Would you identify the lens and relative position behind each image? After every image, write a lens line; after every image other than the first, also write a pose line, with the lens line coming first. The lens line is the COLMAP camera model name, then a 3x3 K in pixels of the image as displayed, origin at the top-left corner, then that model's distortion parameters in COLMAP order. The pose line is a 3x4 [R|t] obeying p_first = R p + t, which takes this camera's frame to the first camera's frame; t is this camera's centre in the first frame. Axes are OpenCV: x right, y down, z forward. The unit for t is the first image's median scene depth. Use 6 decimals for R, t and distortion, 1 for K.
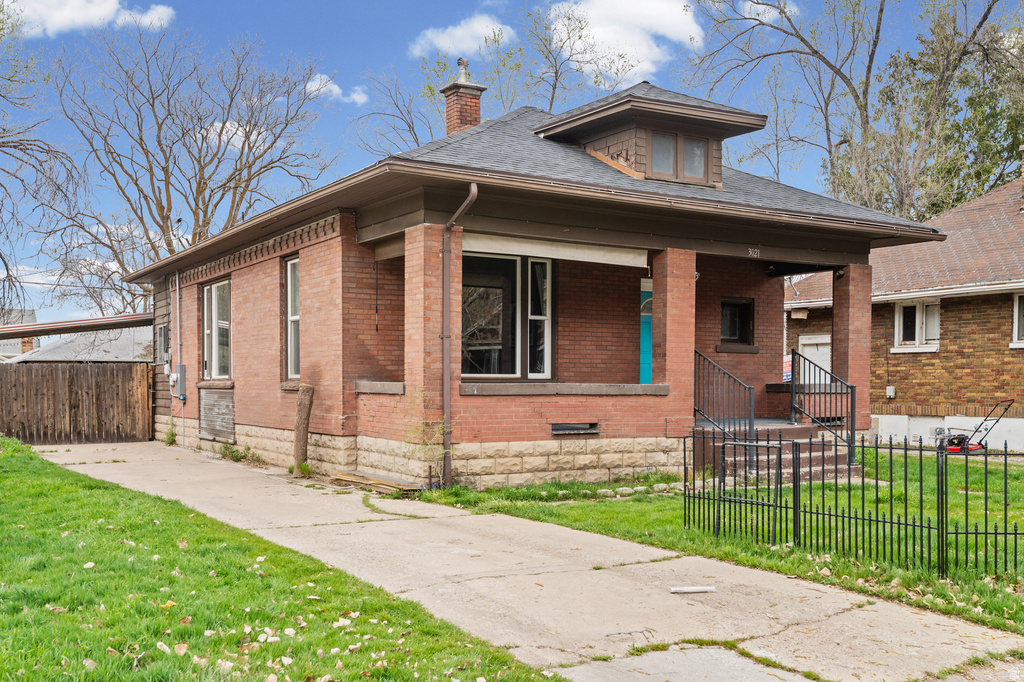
lens RADIAL K [[1004.3, 0, 502.6], [0, 1004.3, 399.2], [0, 0, 1]] dist [0.000420, 0.000000]
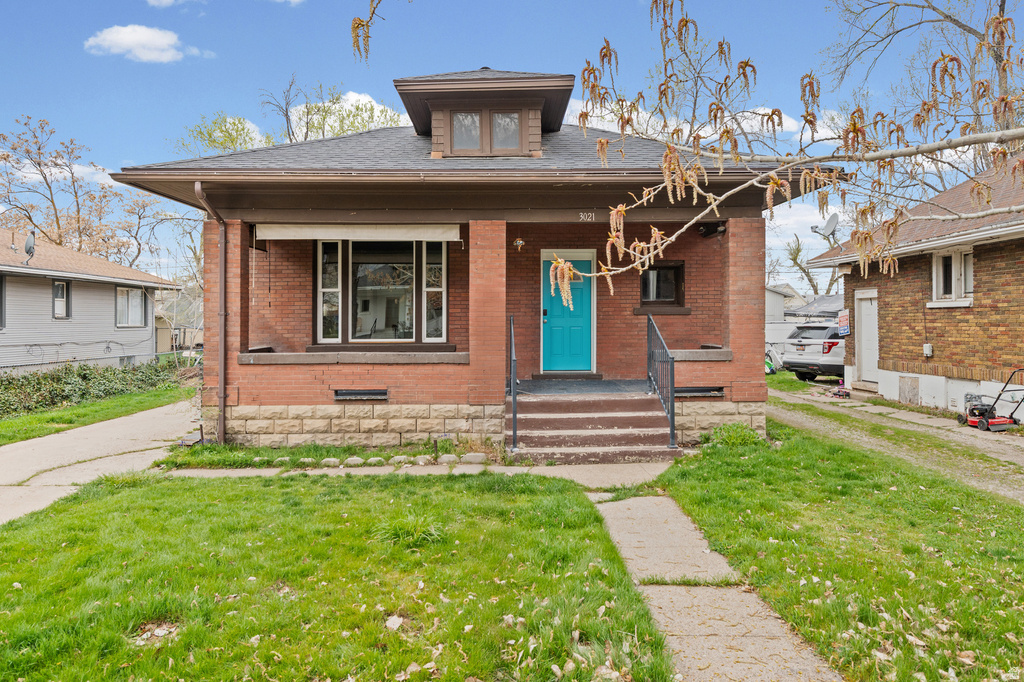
lens RADIAL K [[623.6, 0, 482.9], [0, 623.6, 311.1], [0, 0, 1]] dist [-0.002809, -0.002956]
pose [[0.861322, -0.016548, -0.507790, 0.493554], [-0.000519, 0.999440, -0.033450, -0.035780], [0.508059, 0.029075, 0.860831, 0.452833]]
